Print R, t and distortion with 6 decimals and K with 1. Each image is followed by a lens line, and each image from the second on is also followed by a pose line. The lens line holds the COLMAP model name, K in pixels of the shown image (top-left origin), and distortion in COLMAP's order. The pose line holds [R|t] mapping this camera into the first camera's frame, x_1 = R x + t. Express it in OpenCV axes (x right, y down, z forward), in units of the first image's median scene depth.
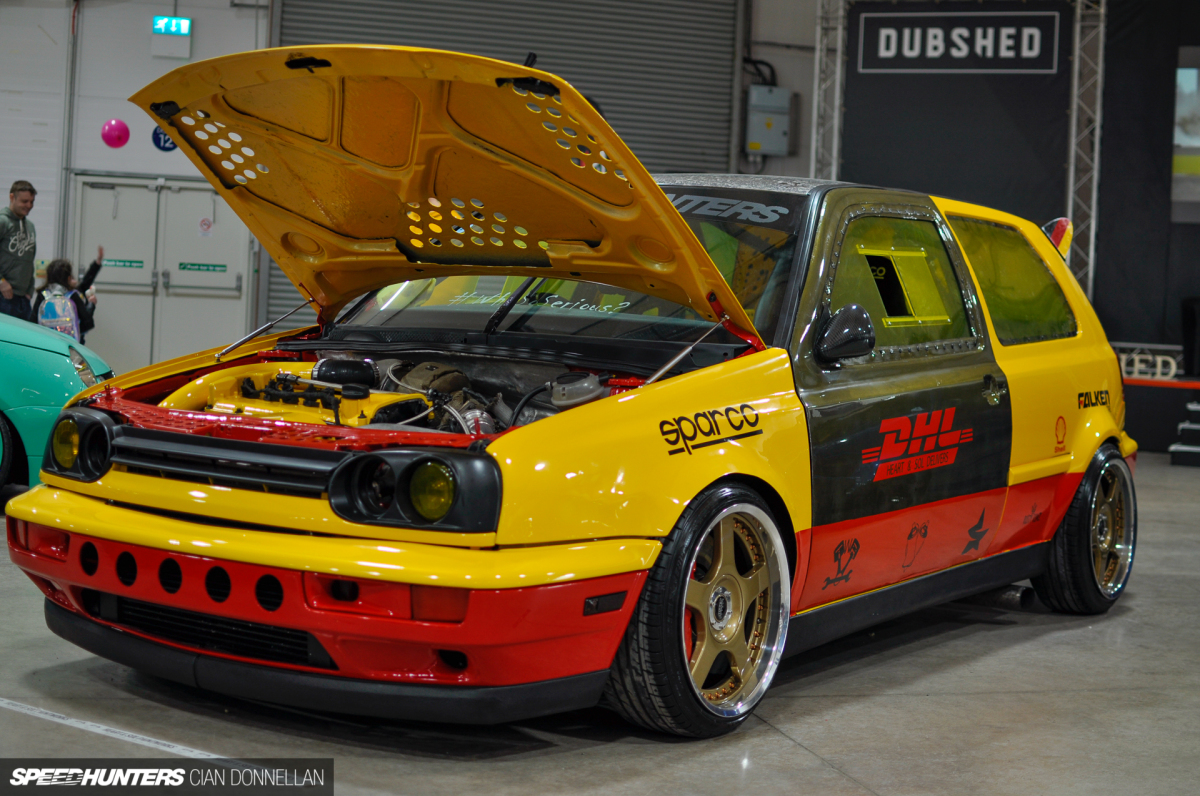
lens RADIAL K [[1804.3, 0, 597.8], [0, 1804.3, 395.8], [0, 0, 1]] dist [-0.171969, 0.000000]
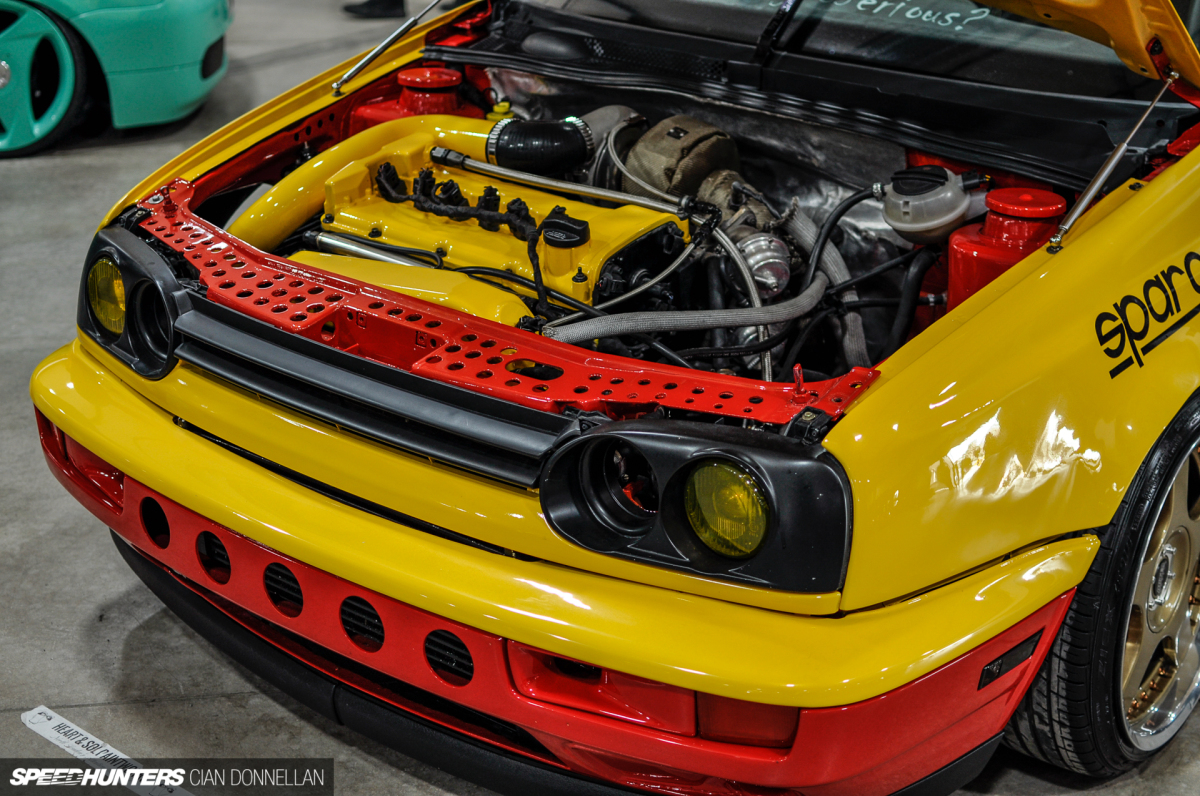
lens RADIAL K [[1804.3, 0, 605.6], [0, 1804.3, 398.8], [0, 0, 1]] dist [-0.171969, 0.000000]
pose [[0.996839, -0.004512, -0.079315, -0.076254], [0.030939, 0.941612, 0.335274, -0.155390], [0.073171, -0.336669, 0.938776, 0.428963]]
